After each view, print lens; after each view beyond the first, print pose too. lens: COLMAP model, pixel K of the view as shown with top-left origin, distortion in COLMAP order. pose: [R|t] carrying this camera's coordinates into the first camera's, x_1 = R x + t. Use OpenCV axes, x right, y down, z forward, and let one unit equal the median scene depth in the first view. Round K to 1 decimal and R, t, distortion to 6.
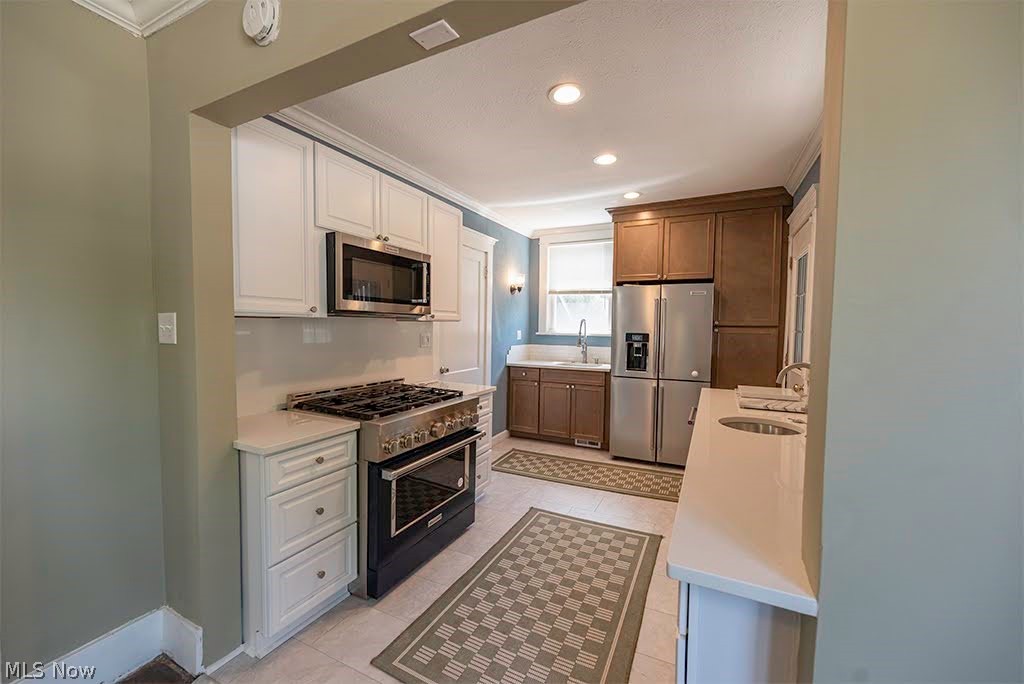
lens RADIAL K [[407.4, 0, 516.2], [0, 407.4, 344.6], [0, 0, 1]] dist [-0.001299, -0.000227]
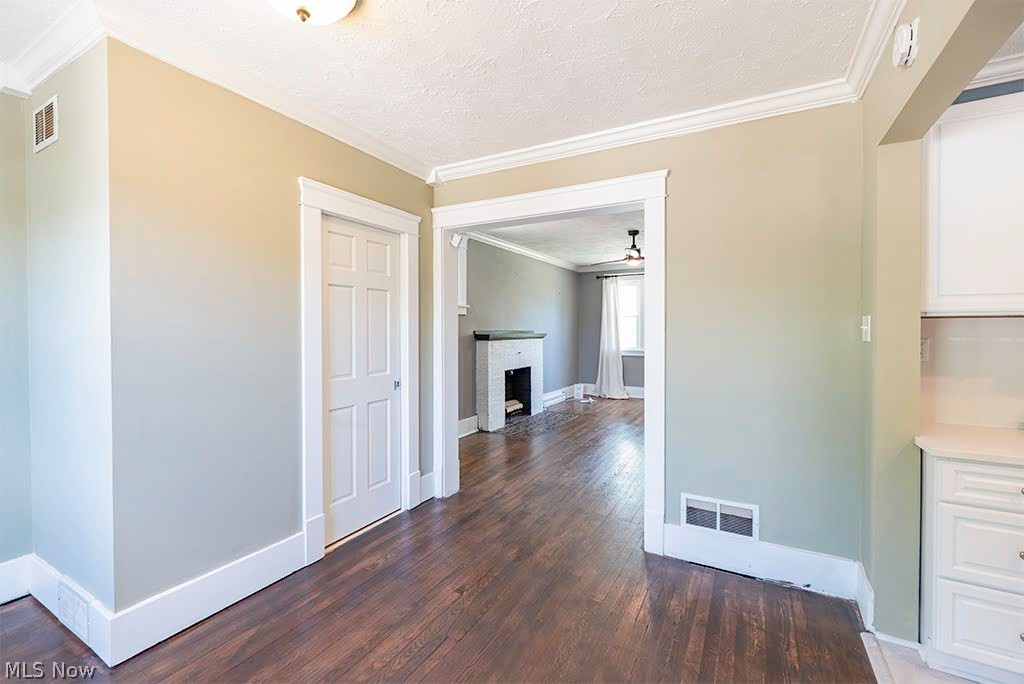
lens RADIAL K [[418.5, 0, 517.6], [0, 418.5, 336.6], [0, 0, 1]] dist [0.000578, 0.000172]
pose [[-0.049468, 0.001111, -0.998775, 0.191559], [-0.043395, 0.999053, 0.003261, 0.010471], [0.997833, 0.043503, -0.049373, 0.016109]]
